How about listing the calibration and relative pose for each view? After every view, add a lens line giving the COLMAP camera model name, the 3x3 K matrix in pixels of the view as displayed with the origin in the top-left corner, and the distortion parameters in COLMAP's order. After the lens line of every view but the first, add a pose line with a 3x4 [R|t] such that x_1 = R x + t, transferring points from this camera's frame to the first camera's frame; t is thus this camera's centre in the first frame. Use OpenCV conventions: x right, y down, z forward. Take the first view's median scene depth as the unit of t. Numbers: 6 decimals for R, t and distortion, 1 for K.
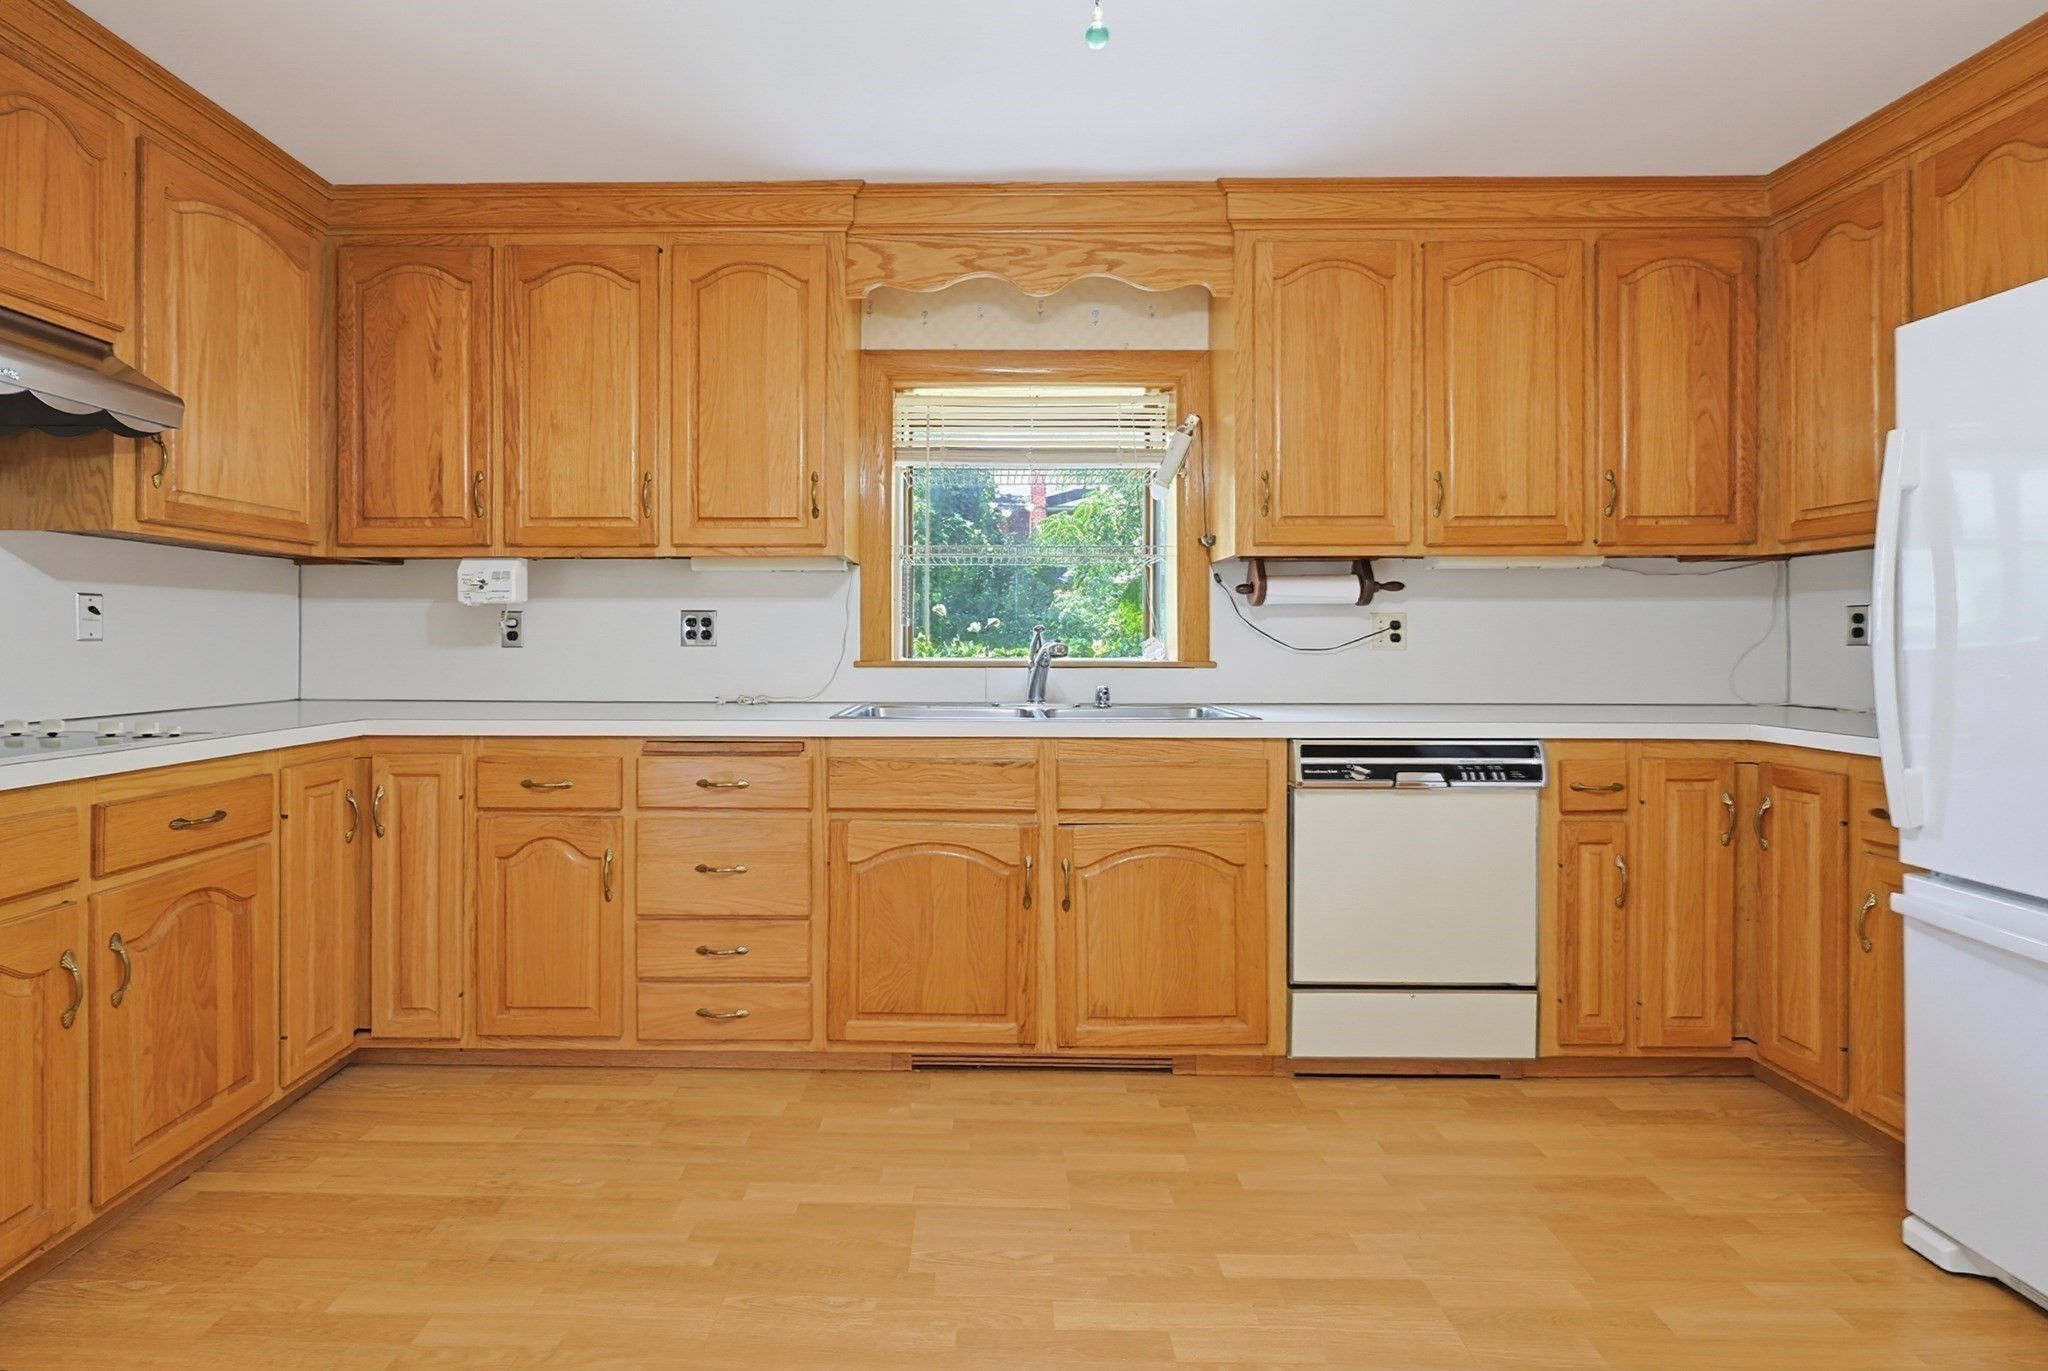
lens RADIAL K [[934.3, 0, 984.8], [0, 934.3, 641.9], [0, 0, 1]] dist [-0.003982, 0.000646]
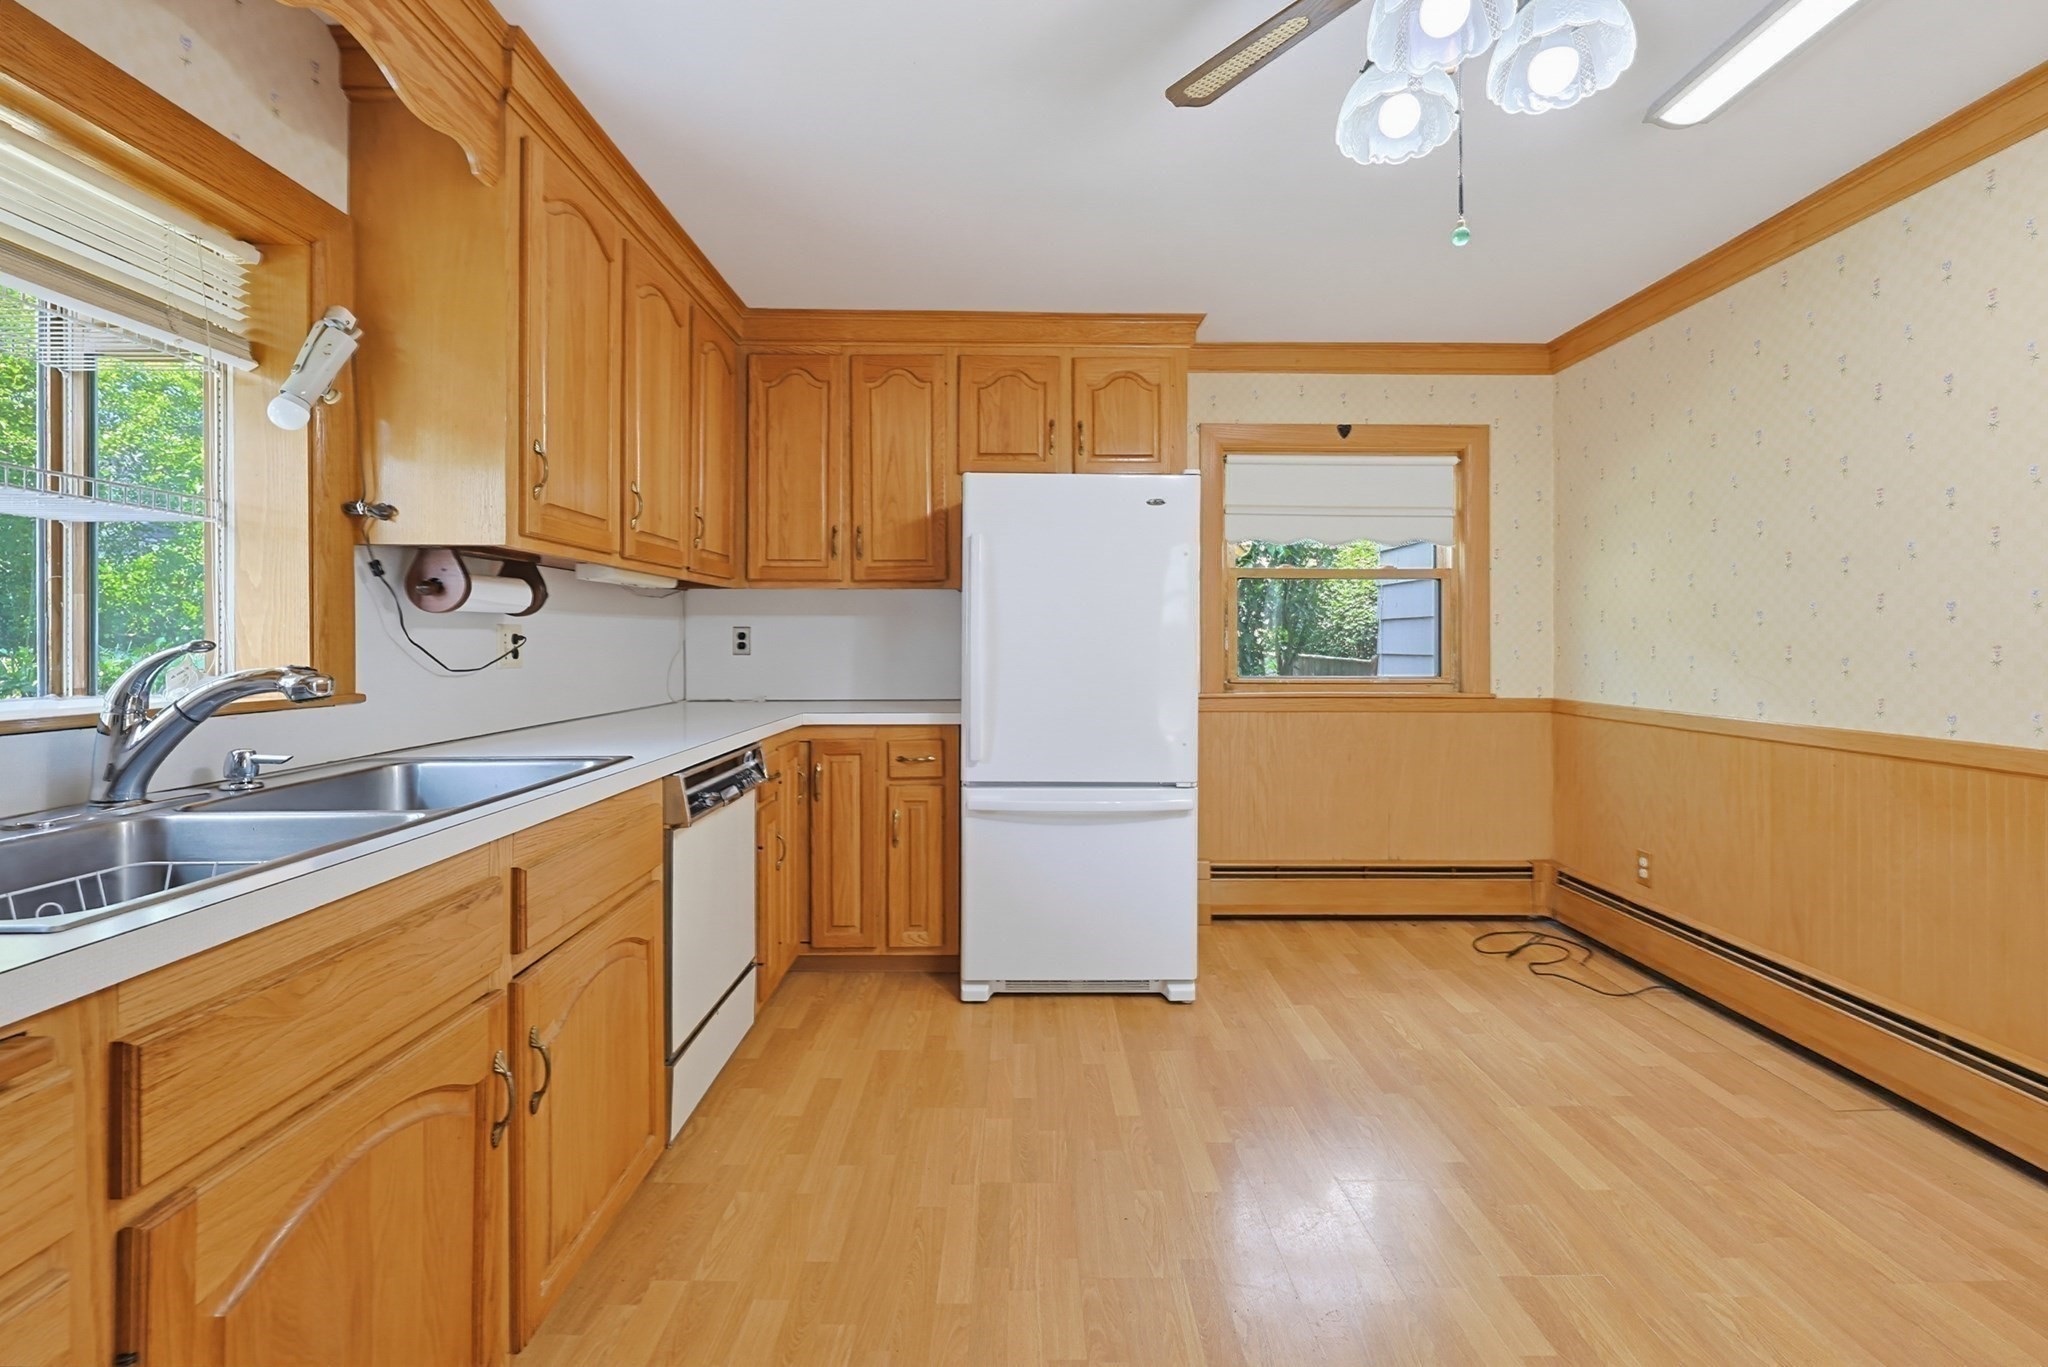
lens RADIAL K [[877.0, 0, 1028.7], [0, 877.0, 639.0], [0, 0, 1]] dist [-0.002154, 0.000386]
pose [[-0.021032, 0.003315, 0.999773, -0.483007], [0.004945, 0.999983, -0.003211, -0.016306], [-0.999767, 0.004877, -0.021048, 0.681525]]
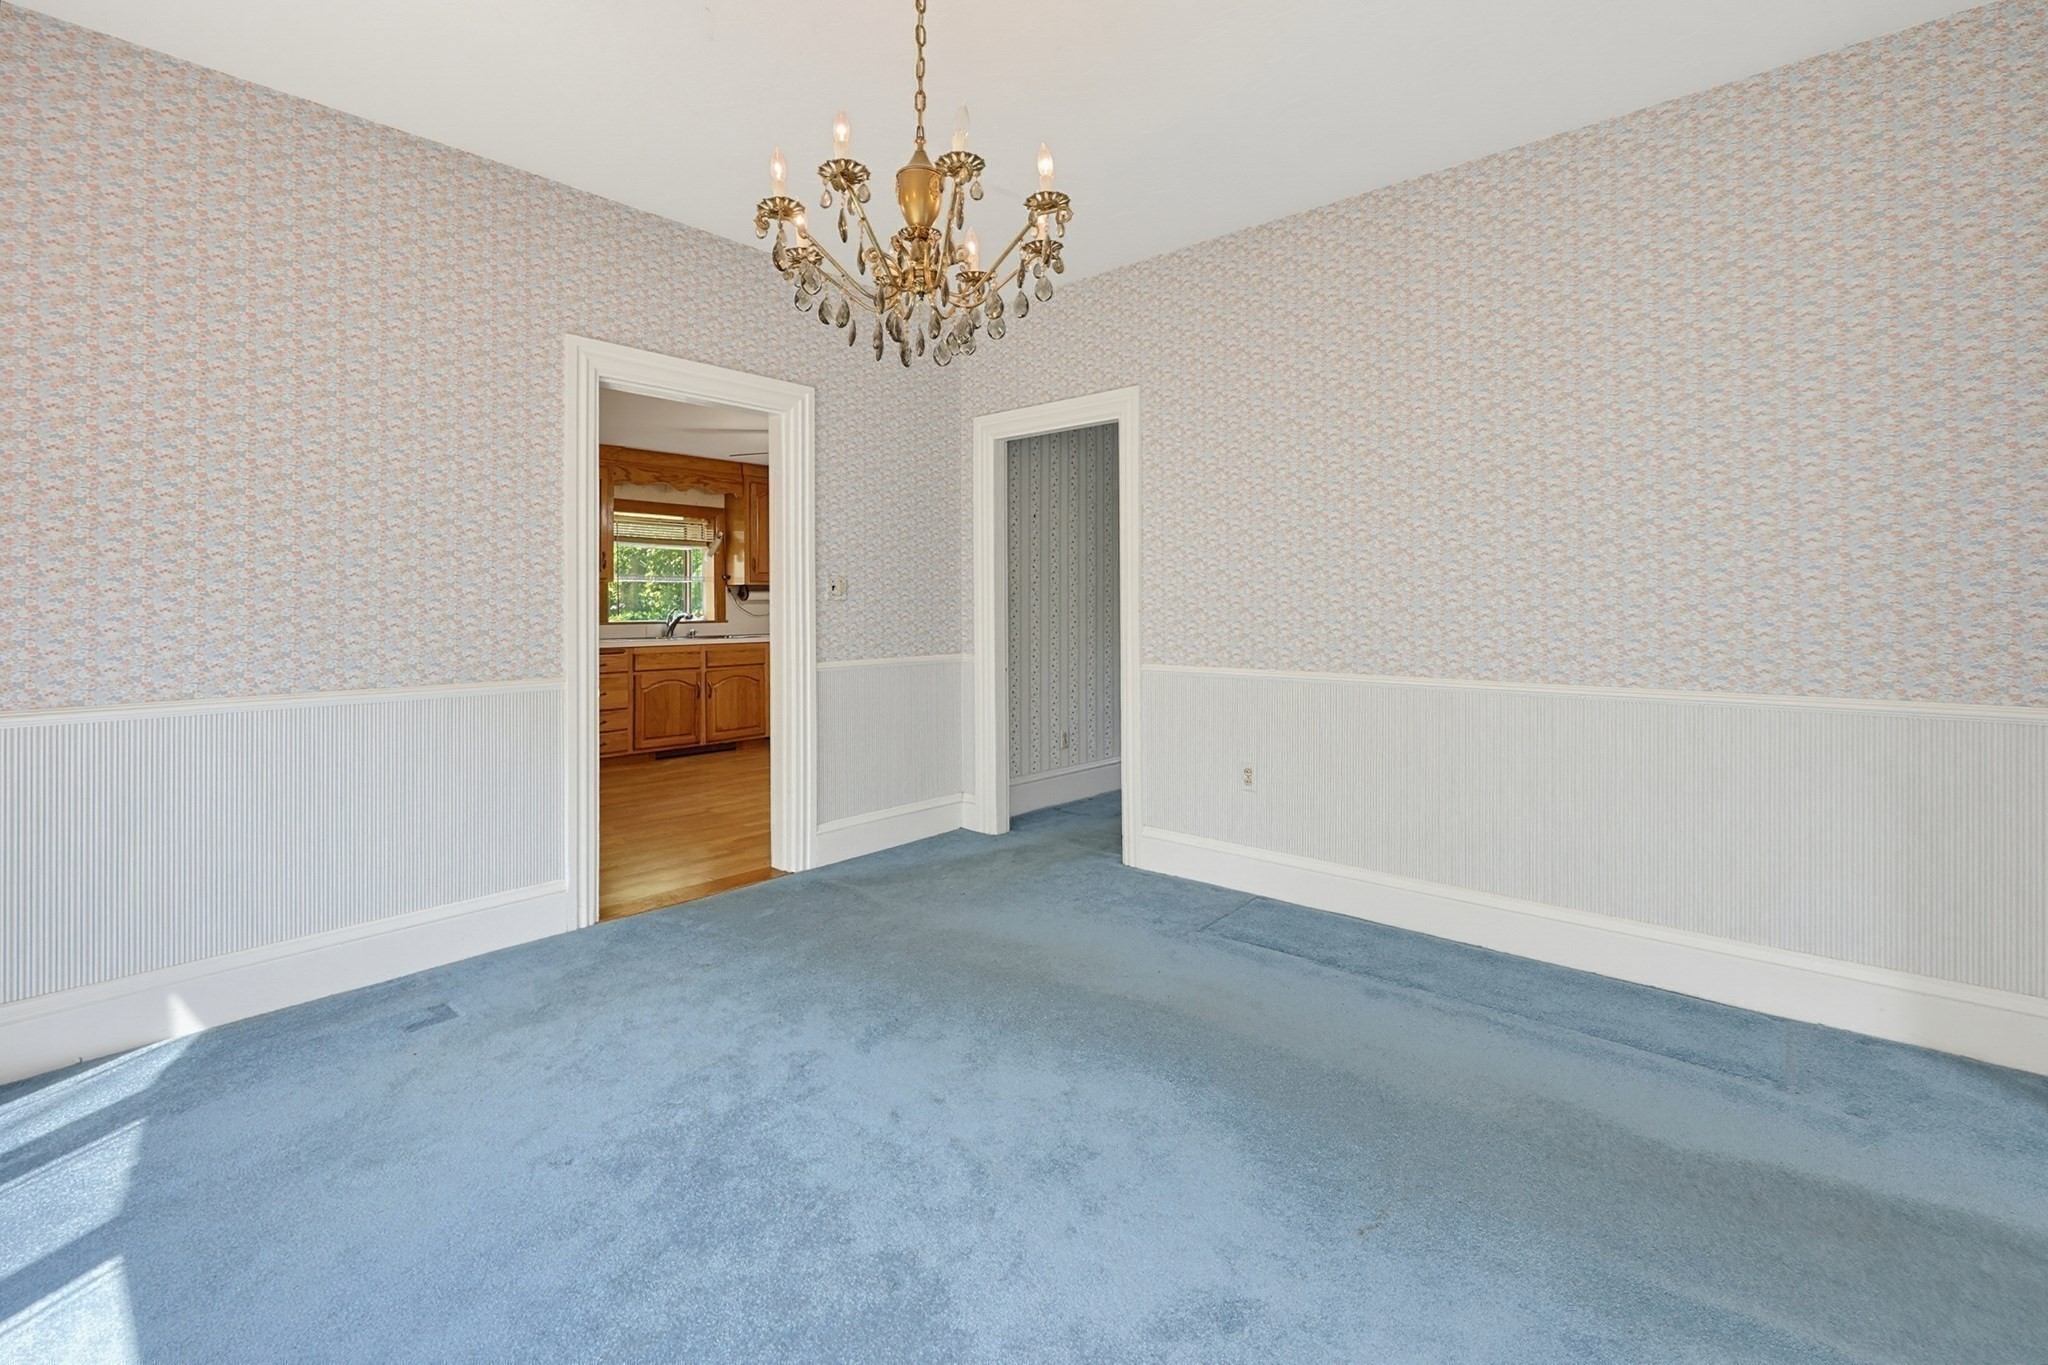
lens RADIAL K [[877.0, 0, 1038.3], [0, 877.0, 599.5], [0, 0, 1]] dist [-0.002154, 0.000386]
pose [[0.645607, 0.001178, 0.763669, -1.453971], [0.007695, 0.999938, -0.008048, -0.016176], [-0.763631, 0.011072, 0.645558, -1.763549]]
